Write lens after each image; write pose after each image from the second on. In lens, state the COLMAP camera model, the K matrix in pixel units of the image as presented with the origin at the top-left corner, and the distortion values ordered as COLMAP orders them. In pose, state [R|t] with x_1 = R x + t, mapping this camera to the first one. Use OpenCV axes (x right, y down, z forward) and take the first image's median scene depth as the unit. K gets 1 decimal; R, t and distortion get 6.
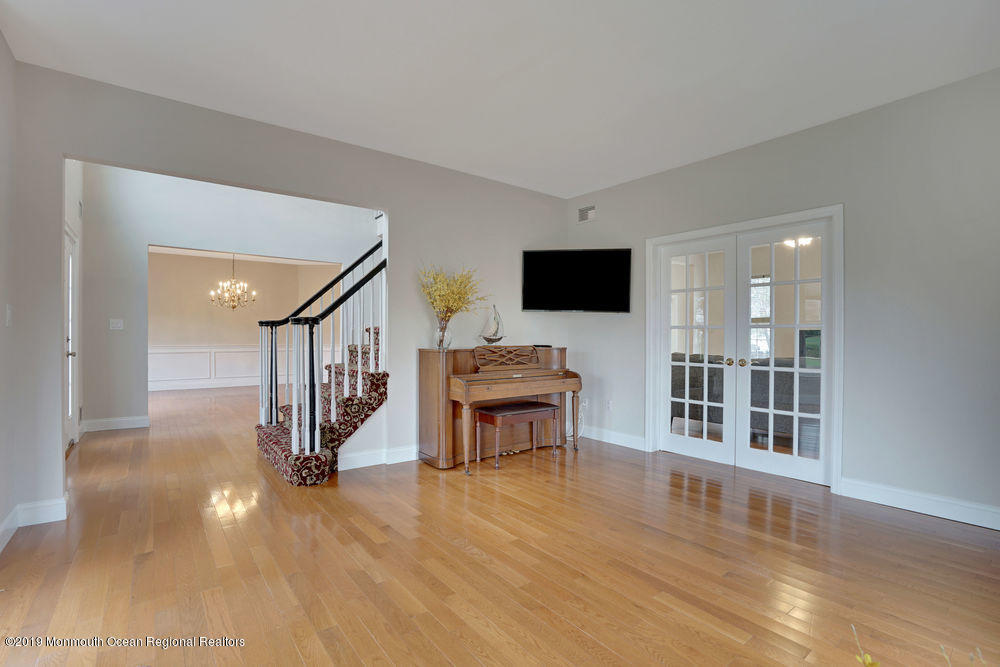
lens RADIAL K [[459.0, 0, 500.0], [0, 459.0, 333.5], [0, 0, 1]] dist [-0.041086, 0.000000]
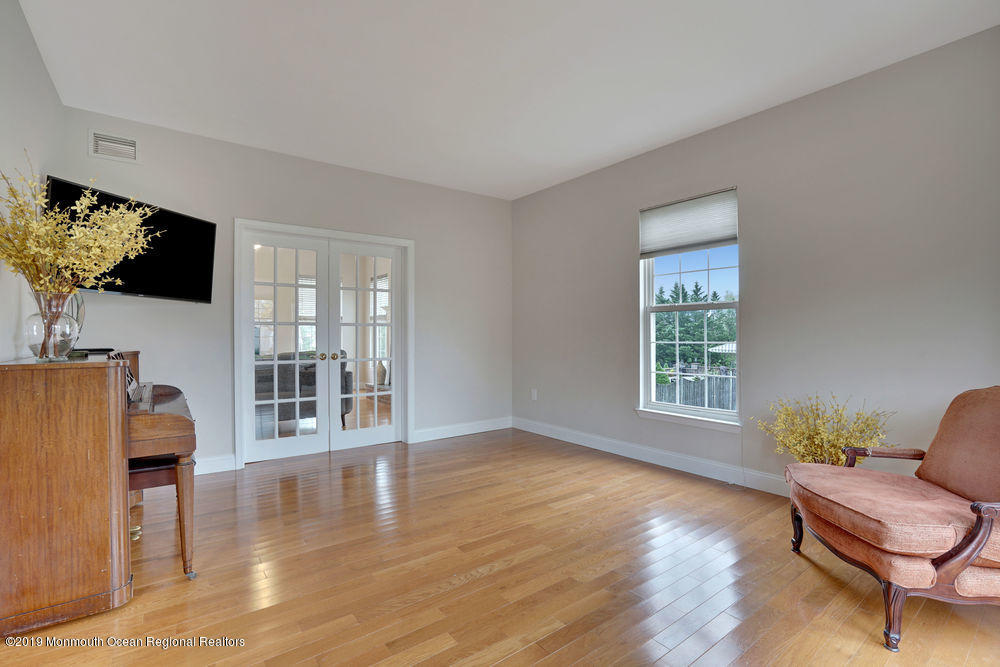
lens RADIAL K [[459.0, 0, 500.0], [0, 459.0, 333.5], [0, 0, 1]] dist [-0.041086, 0.000000]
pose [[0.006693, -0.002539, 0.999974, -0.535722], [-0.004313, 0.999987, 0.002568, 0.002704], [-0.999968, -0.004330, 0.006682, 0.537673]]
